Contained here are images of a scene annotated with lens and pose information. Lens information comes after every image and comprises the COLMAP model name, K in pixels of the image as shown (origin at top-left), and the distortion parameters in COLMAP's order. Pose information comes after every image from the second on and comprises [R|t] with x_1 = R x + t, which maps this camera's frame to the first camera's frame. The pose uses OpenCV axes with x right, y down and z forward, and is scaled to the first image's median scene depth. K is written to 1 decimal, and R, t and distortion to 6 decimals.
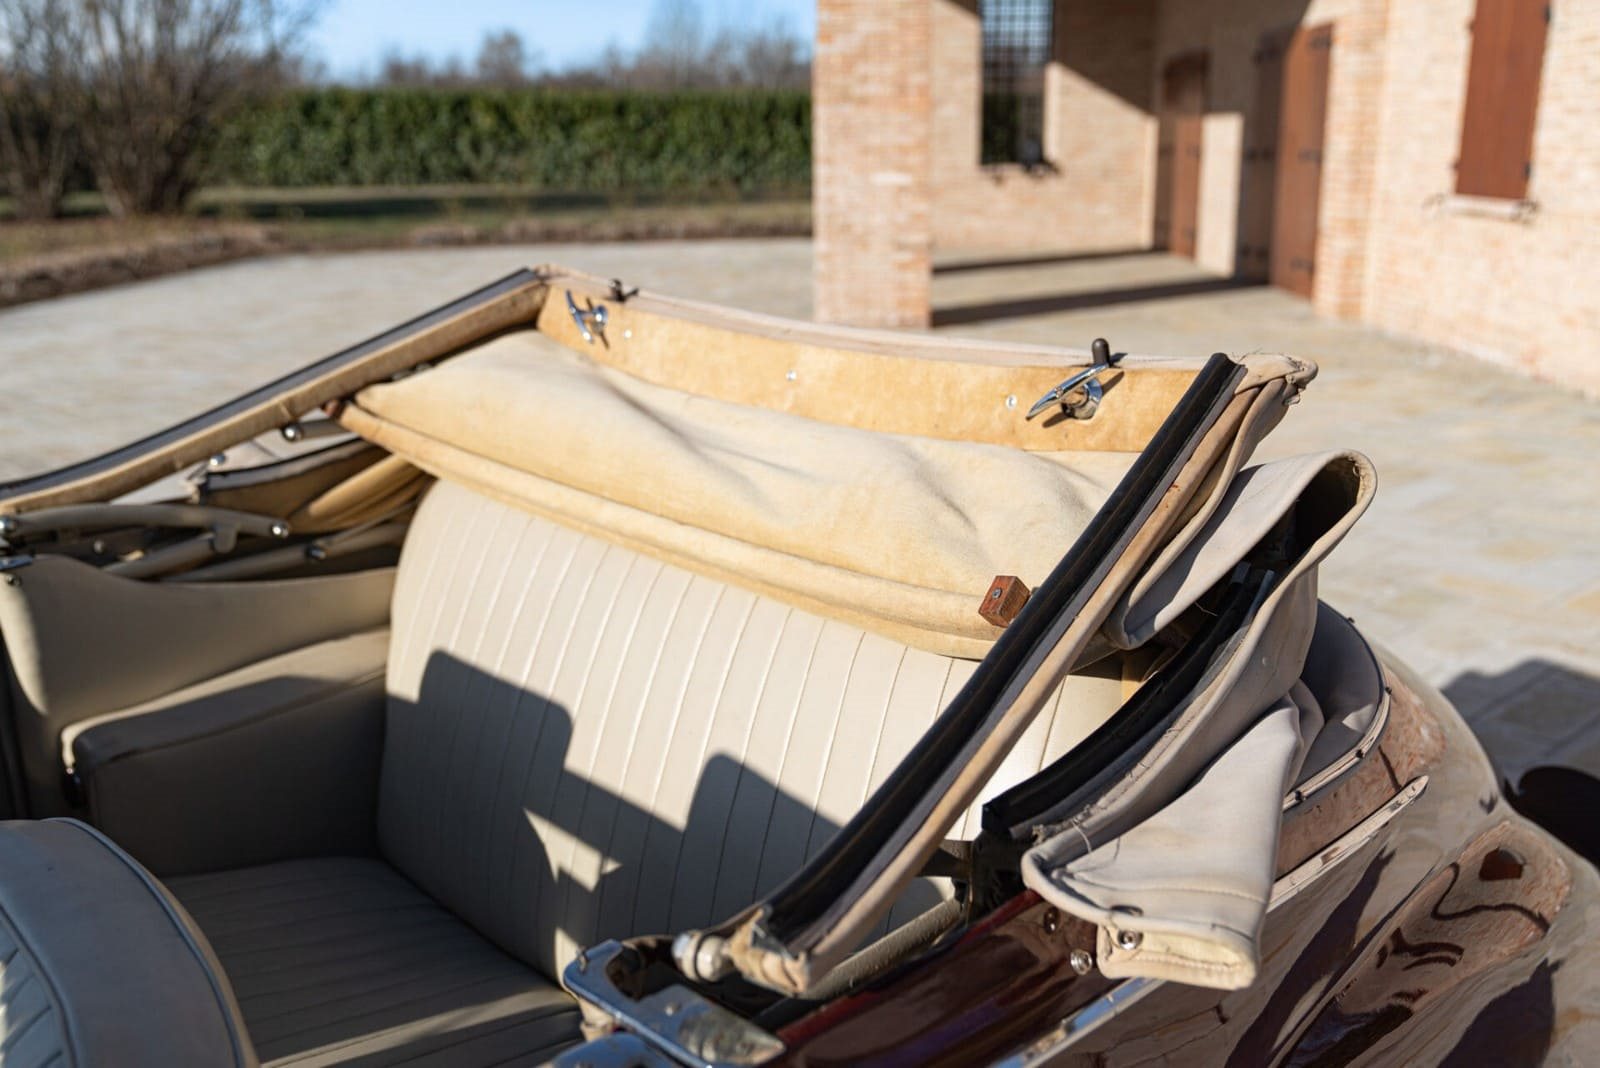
lens RADIAL K [[1403.4, 0, 855.1], [0, 1403.4, 505.0], [0, 0, 1]] dist [0.000752, 0.013783]
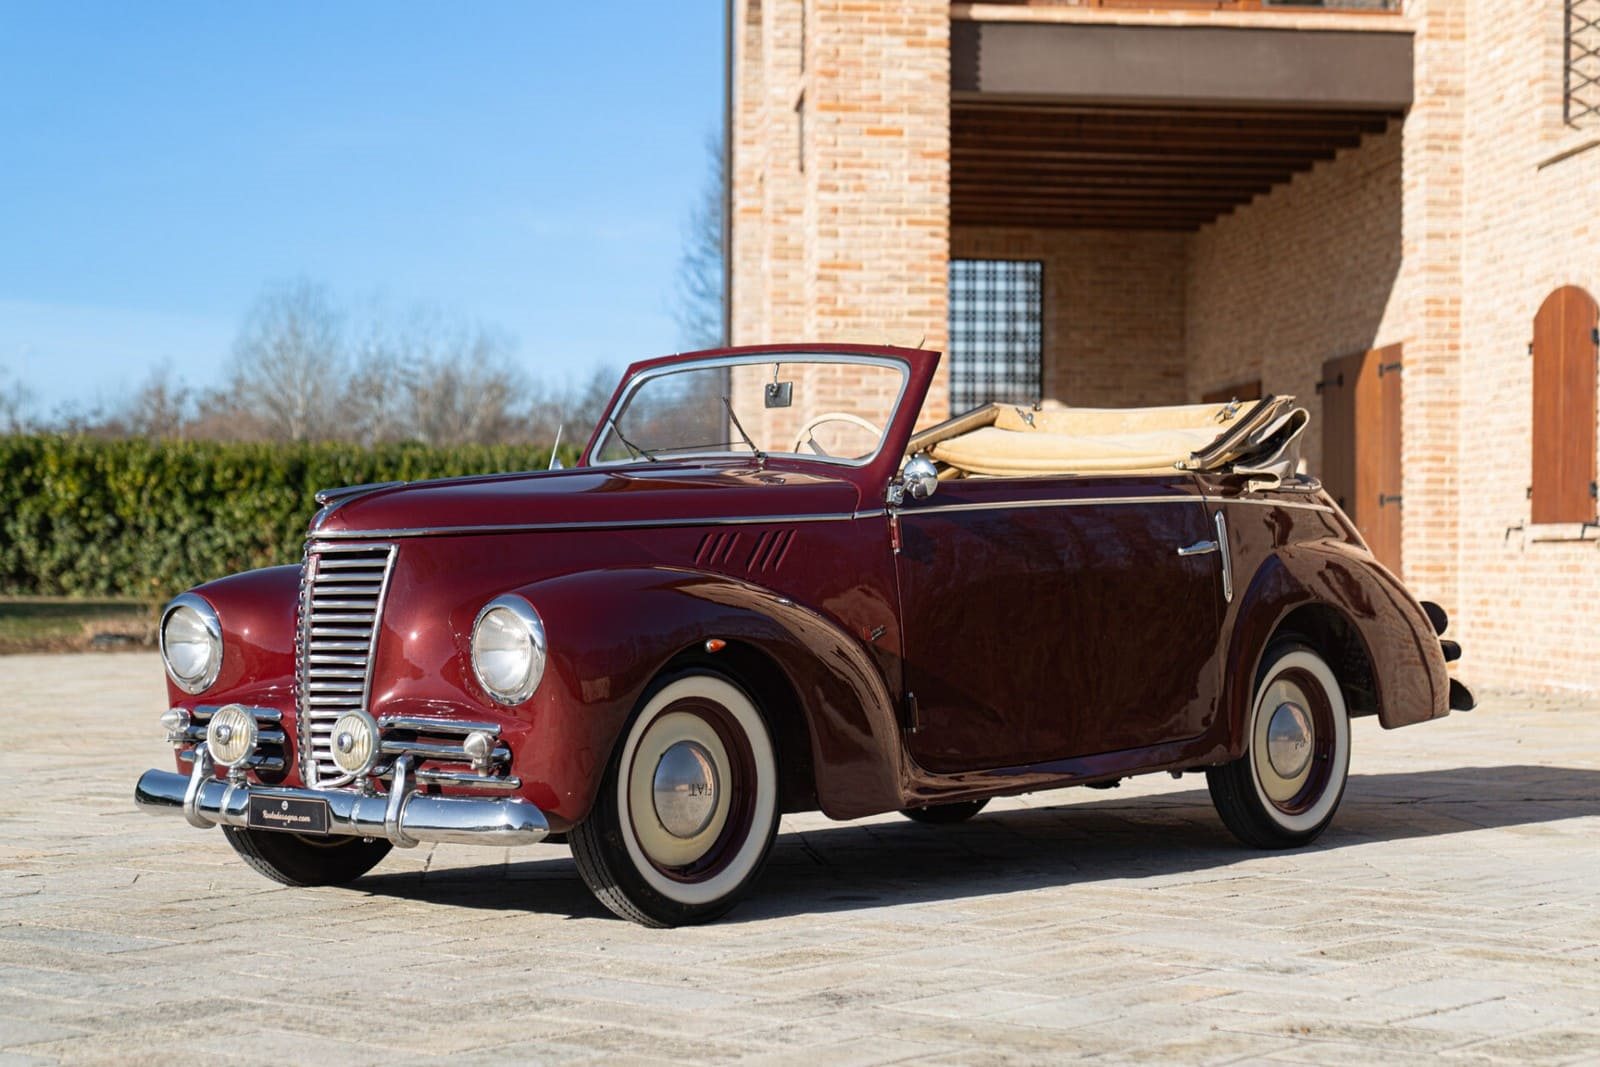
lens RADIAL K [[3285.8, 0, 814.0], [0, 3285.8, 516.3], [0, 0, 1]] dist [0.043759, 0.000000]
pose [[0.994771, 0.017489, 0.100626, -0.214934], [0.011565, 0.959605, -0.281114, 0.313717], [-0.101477, 0.280807, 0.954384, -0.842523]]
